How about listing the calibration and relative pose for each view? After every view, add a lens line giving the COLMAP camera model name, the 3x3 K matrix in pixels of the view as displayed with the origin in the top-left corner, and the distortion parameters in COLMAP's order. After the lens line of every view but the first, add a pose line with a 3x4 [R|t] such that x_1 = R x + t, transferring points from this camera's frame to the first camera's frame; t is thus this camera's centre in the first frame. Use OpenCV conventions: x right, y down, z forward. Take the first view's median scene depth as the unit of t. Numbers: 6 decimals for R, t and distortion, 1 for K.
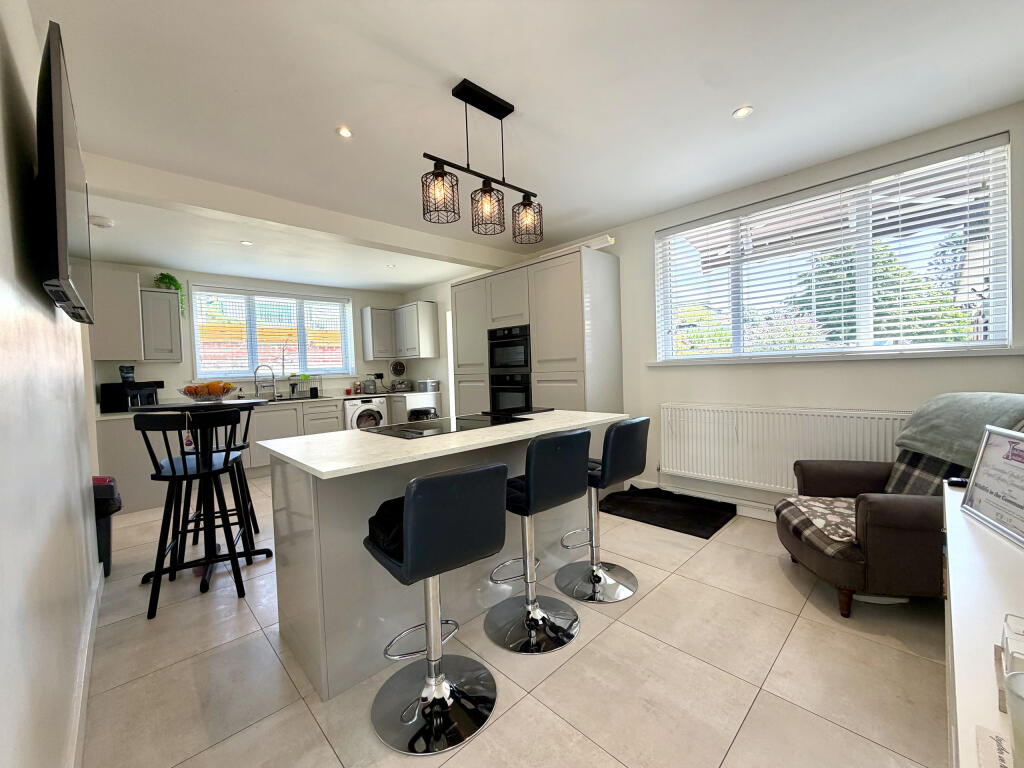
lens RADIAL K [[412.5, 0, 512.0], [0, 412.5, 384.0], [0, 0, 1]] dist [0.029896, 0.000008]
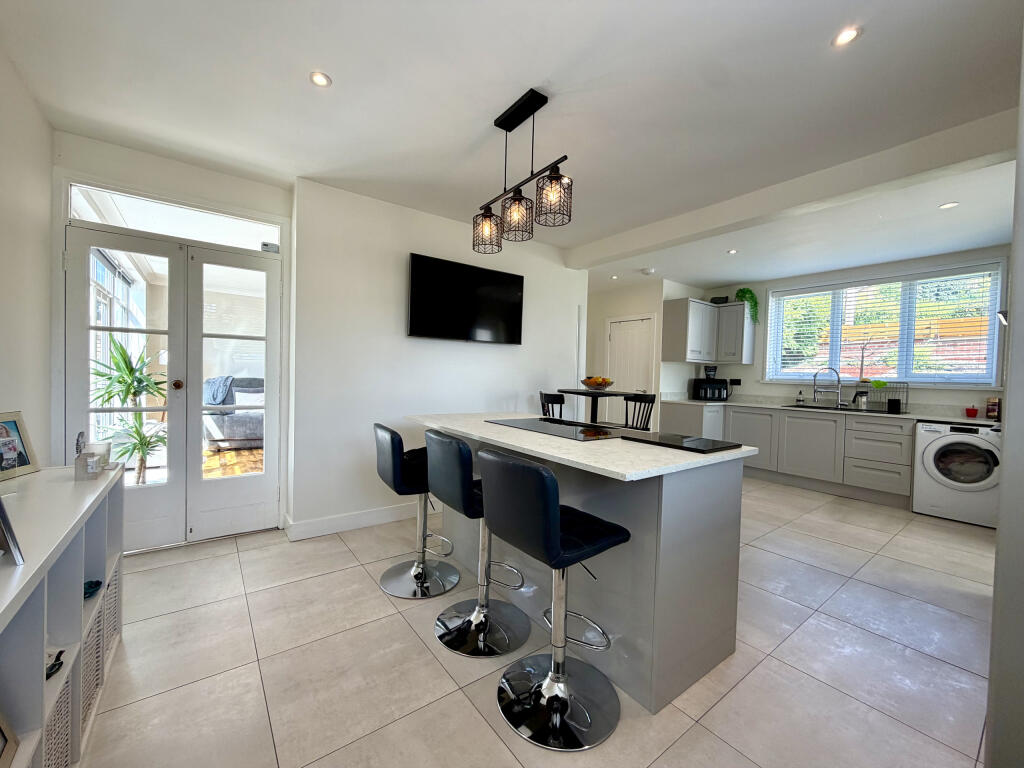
lens RADIAL K [[412.5, 0, 512.0], [0, 412.5, 384.0], [0, 0, 1]] dist [0.029896, 0.000008]
pose [[-0.114292, 0.057865, -0.991761, 0.451161], [-0.061403, 0.995982, 0.065187, -0.032979], [0.991548, 0.068347, -0.110279, 0.515216]]
